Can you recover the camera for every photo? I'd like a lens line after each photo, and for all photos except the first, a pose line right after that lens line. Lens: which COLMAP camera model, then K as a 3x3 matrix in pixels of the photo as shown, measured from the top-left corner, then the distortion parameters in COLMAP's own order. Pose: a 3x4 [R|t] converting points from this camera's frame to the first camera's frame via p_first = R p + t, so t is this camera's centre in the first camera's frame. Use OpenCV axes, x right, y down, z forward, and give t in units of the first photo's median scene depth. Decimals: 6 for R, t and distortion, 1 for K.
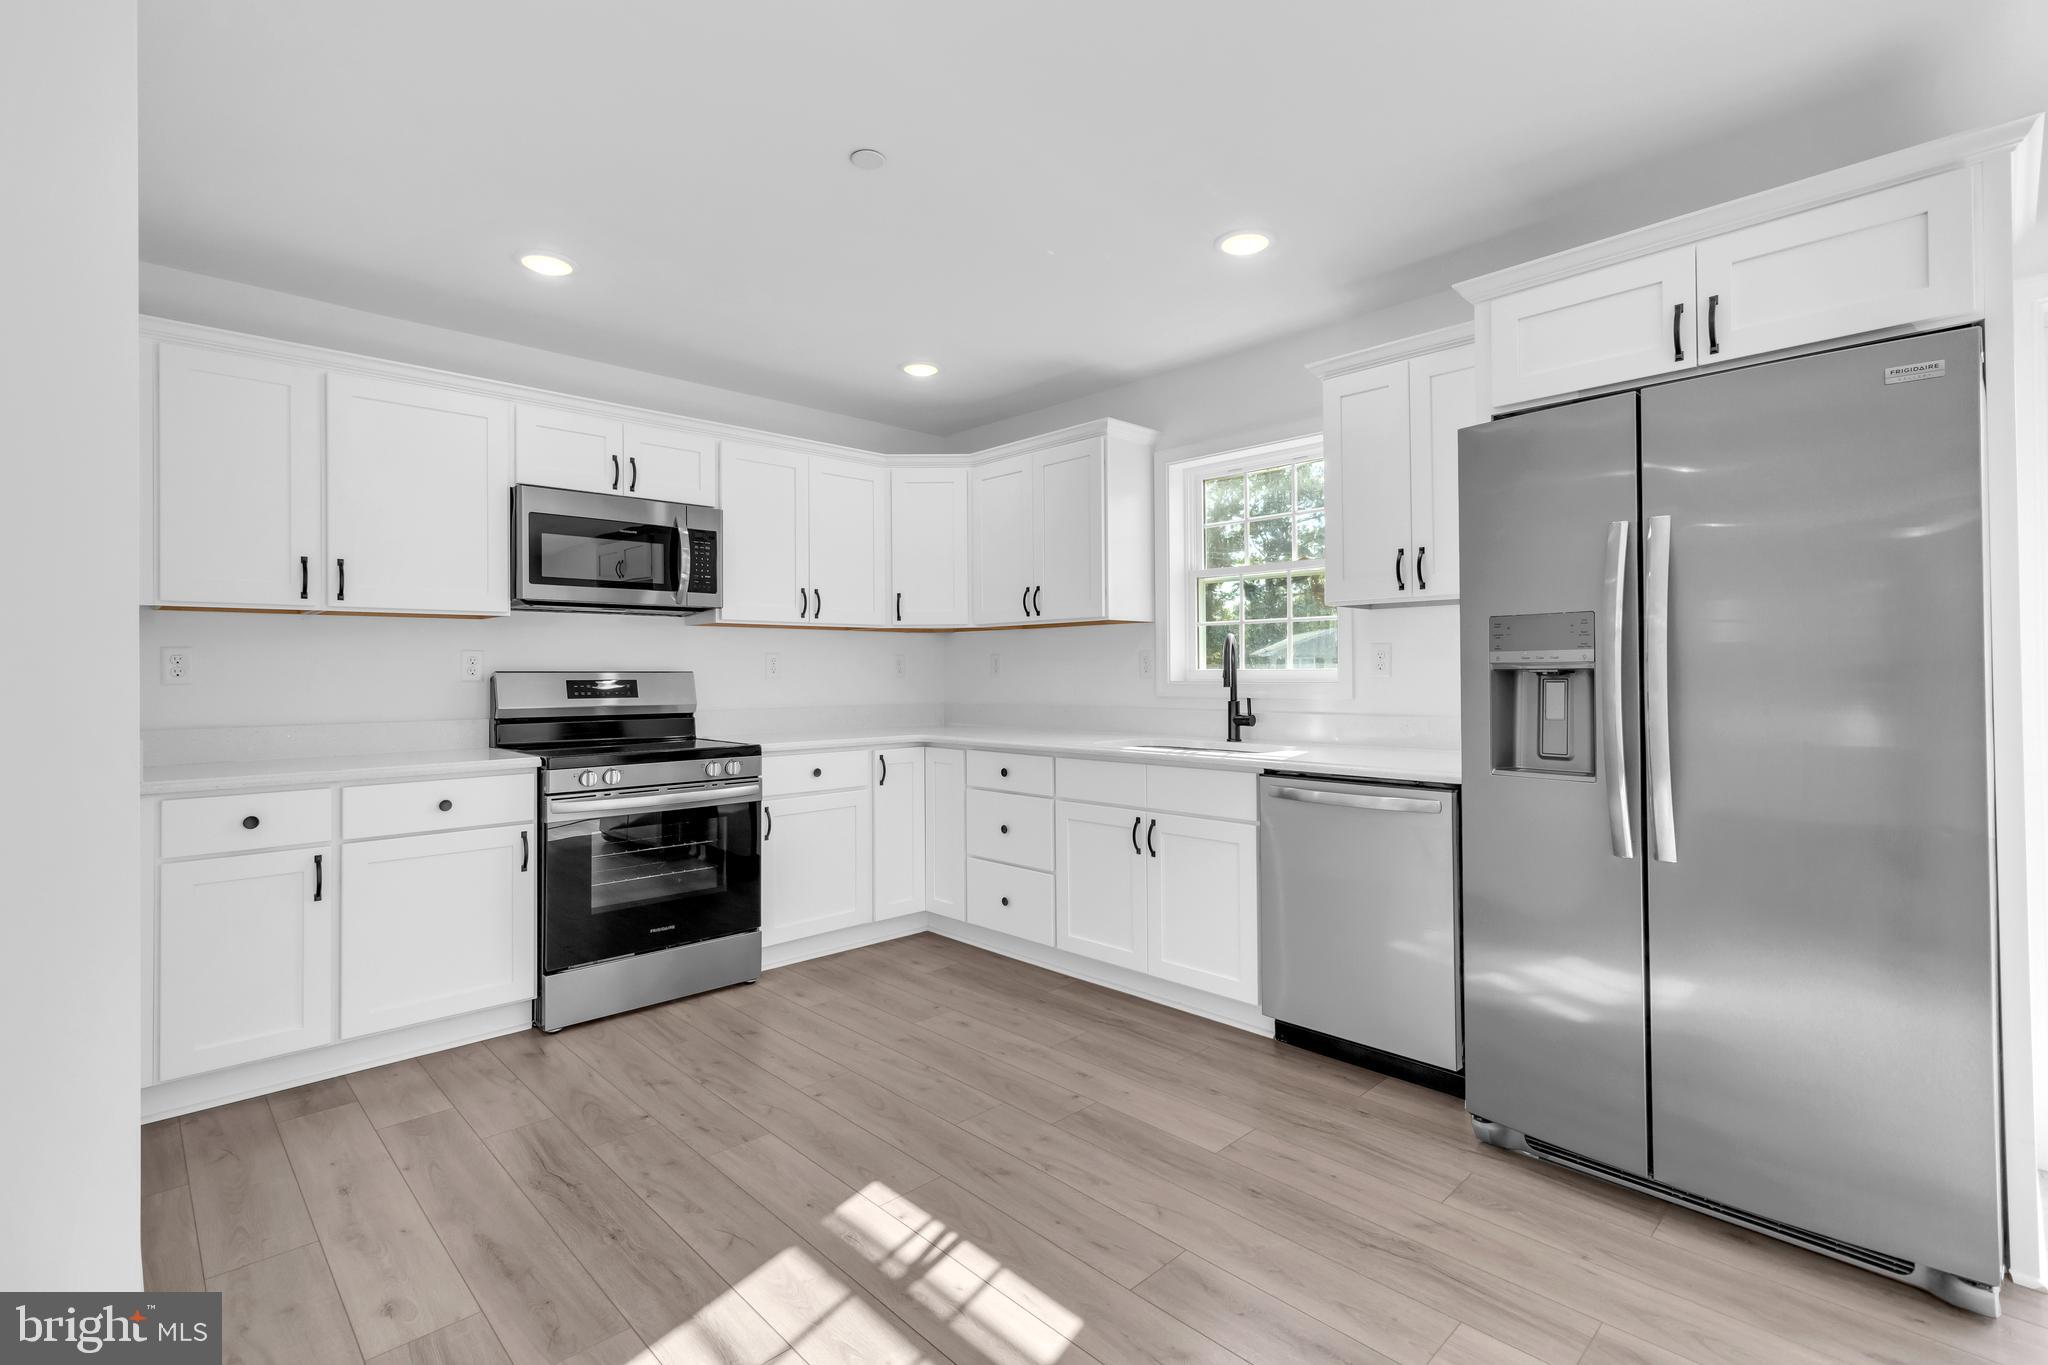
lens RADIAL K [[944.3, 0, 1035.3], [0, 944.3, 663.7], [0, 0, 1]] dist [0.004798, 0.000935]
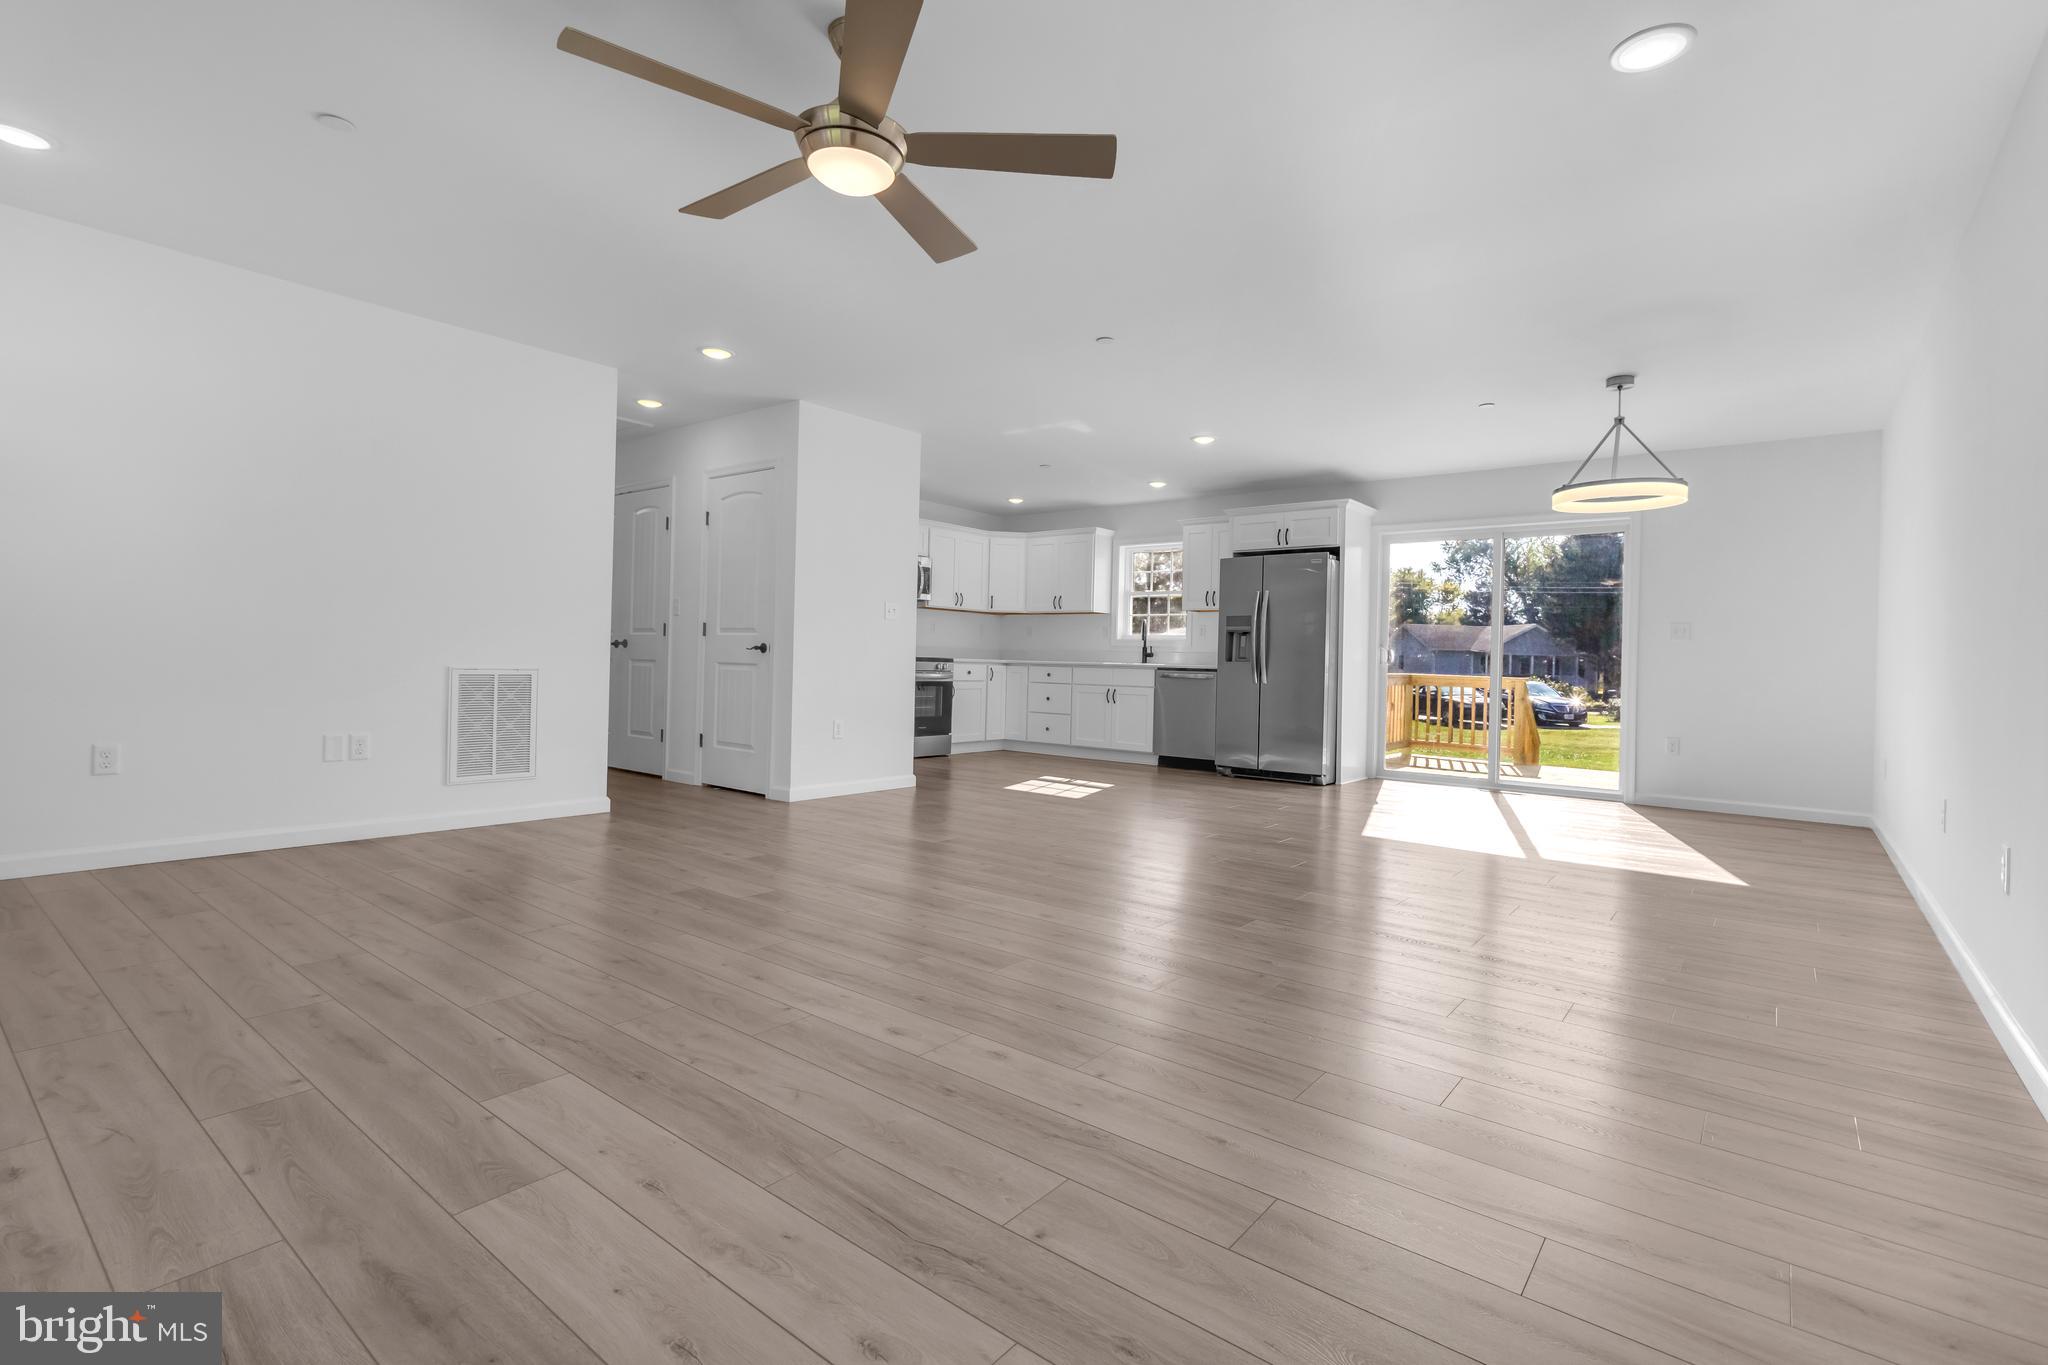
lens RADIAL K [[944.3, 0, 1035.3], [0, 944.3, 663.7], [0, 0, 1]] dist [0.004798, 0.000935]
pose [[0.991314, 0.030289, 0.127981, -0.391568], [-0.032133, 0.999407, 0.012367, 0.062786], [-0.127531, -0.016372, 0.991699, -1.423841]]
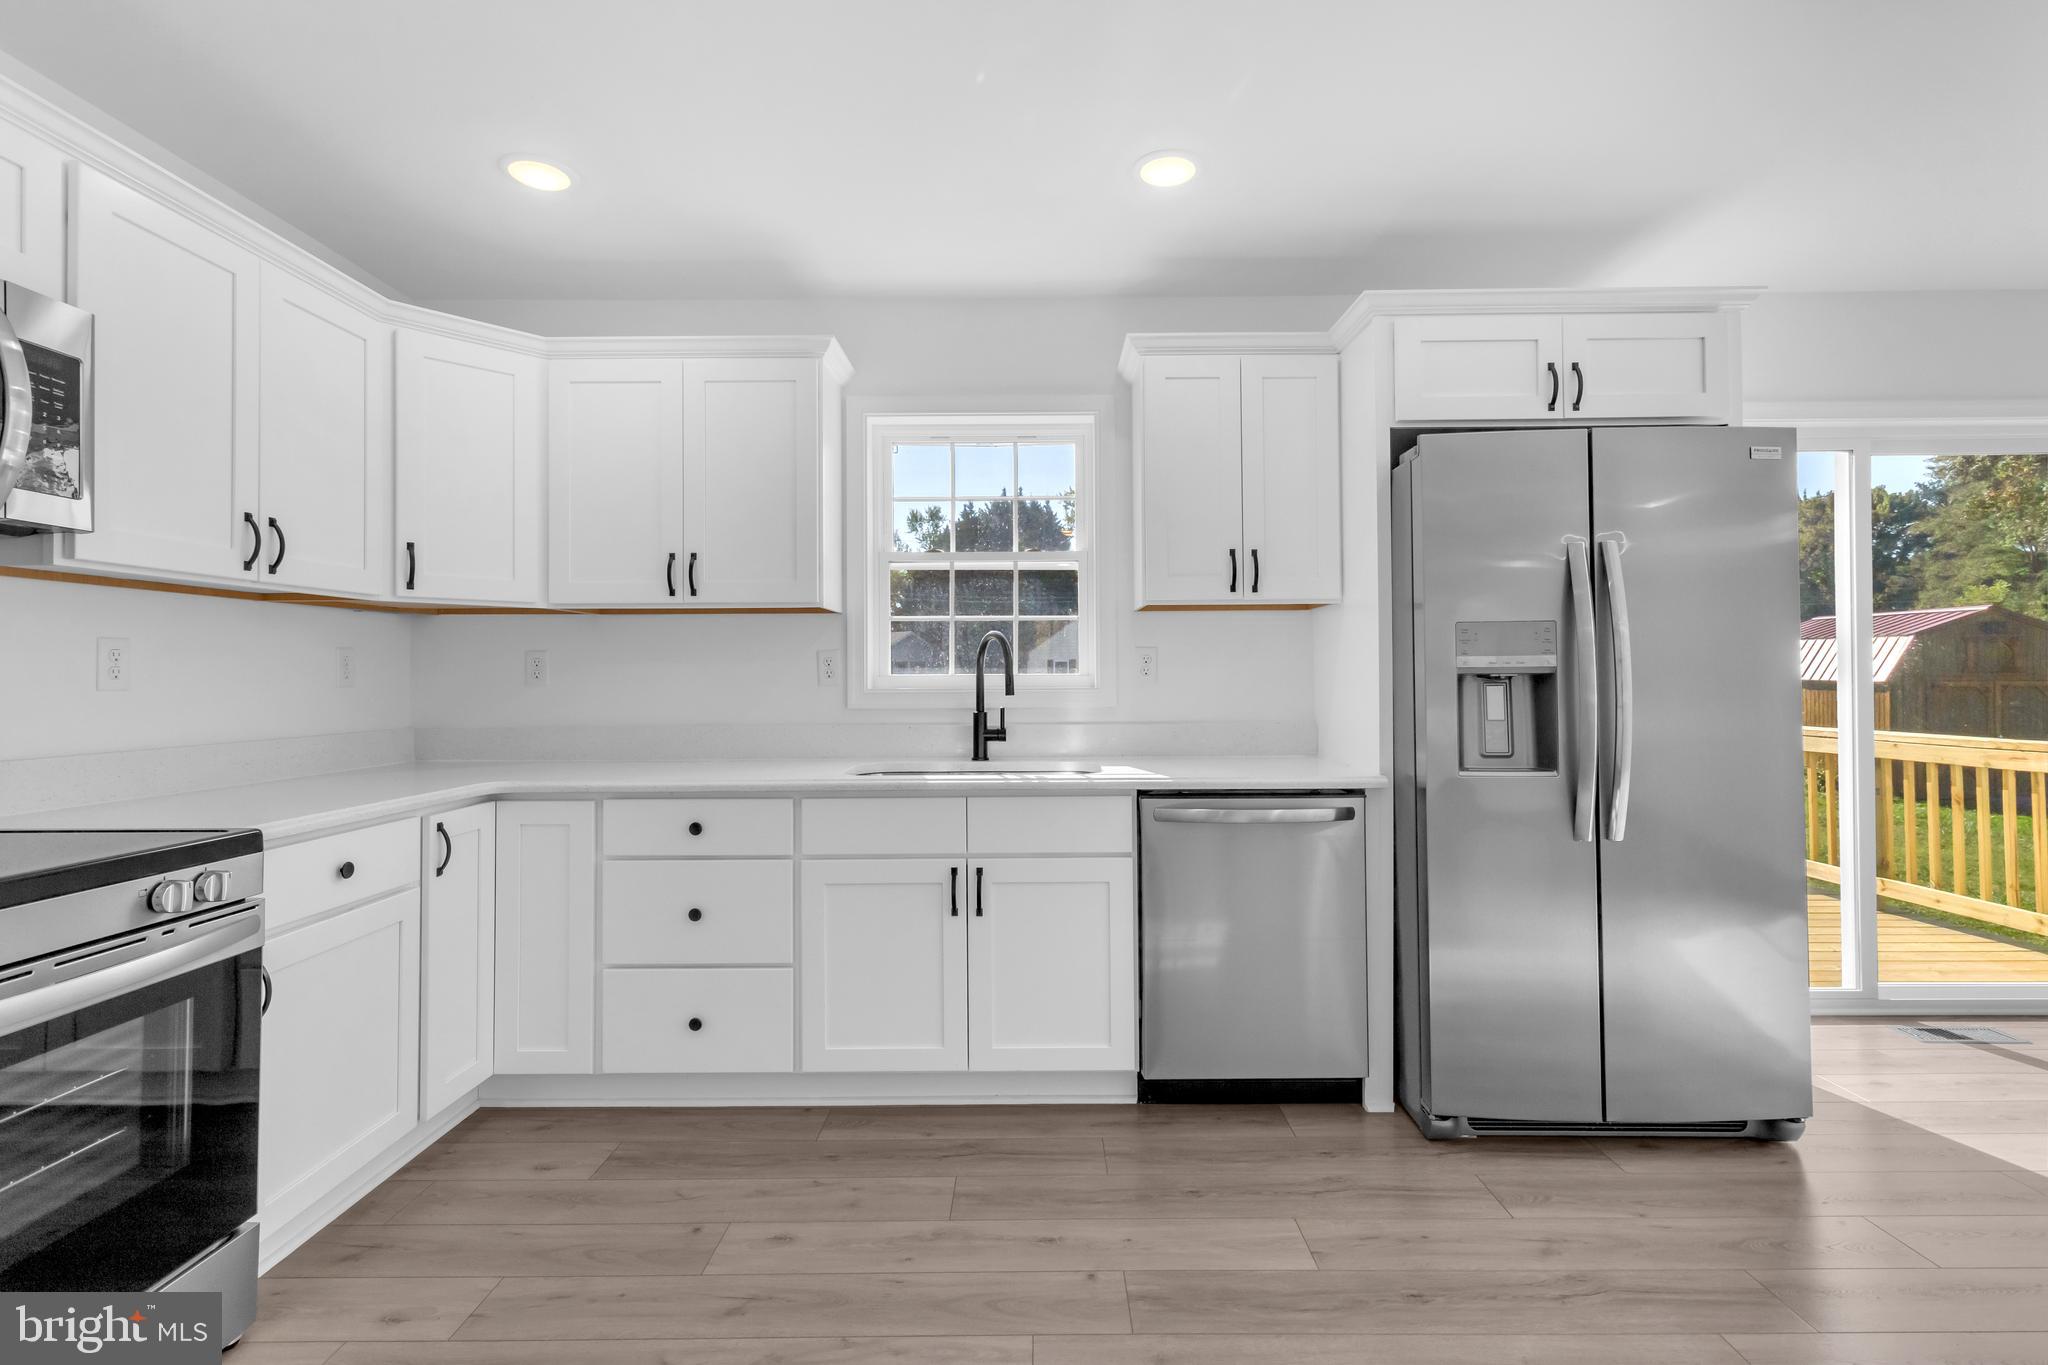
lens RADIAL K [[944.3, 0, 1035.3], [0, 944.3, 663.7], [0, 0, 1]] dist [0.004798, 0.000935]
pose [[0.698326, 0.011264, 0.715691, -0.360868], [-0.005467, 0.999931, -0.010403, 0.005212], [-0.715759, 0.003352, 0.698339, 0.386747]]
